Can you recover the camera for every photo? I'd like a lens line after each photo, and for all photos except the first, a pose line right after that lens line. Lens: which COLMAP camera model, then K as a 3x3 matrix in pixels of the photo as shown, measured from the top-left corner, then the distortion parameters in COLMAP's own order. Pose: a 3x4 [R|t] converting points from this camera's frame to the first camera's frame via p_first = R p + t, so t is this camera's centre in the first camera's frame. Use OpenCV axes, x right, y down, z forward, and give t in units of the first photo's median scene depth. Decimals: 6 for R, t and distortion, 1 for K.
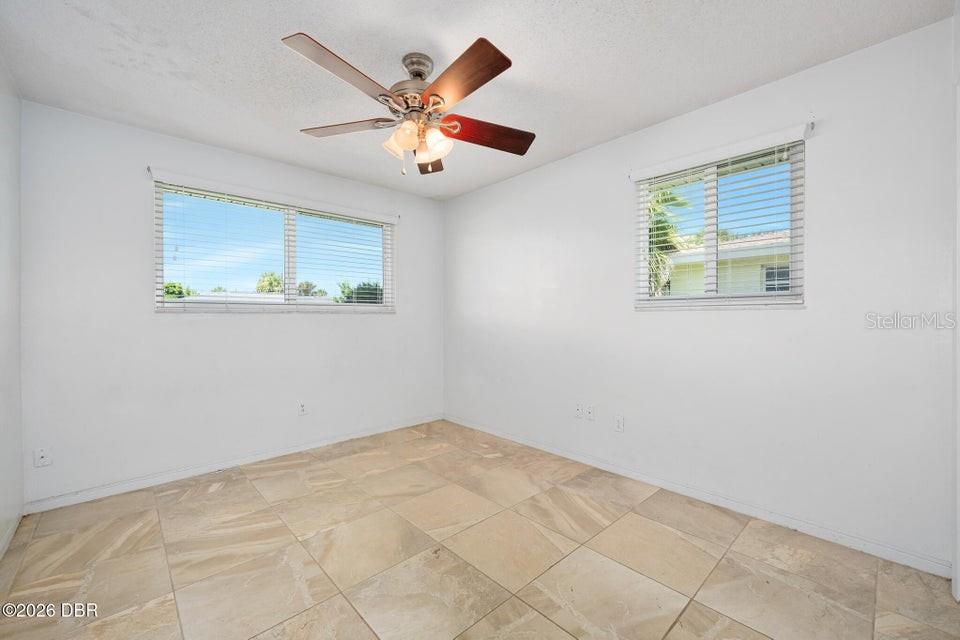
lens RADIAL K [[395.5, 0, 476.5], [0, 395.5, 315.5], [0, 0, 1]] dist [0.000293, 0.000083]
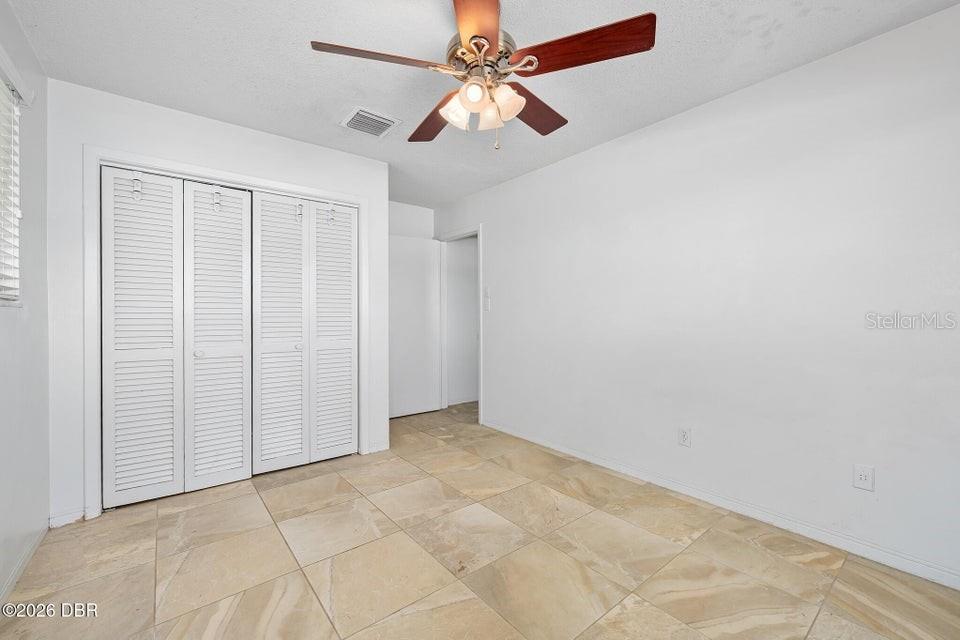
lens RADIAL K [[395.5, 0, 476.5], [0, 395.5, 315.5], [0, 0, 1]] dist [0.000293, 0.000083]
pose [[-0.997855, 0.006164, 0.065177, -0.199087], [0.005835, 0.999969, -0.005233, 0.012258], [-0.065207, -0.004842, -0.997860, 1.928353]]
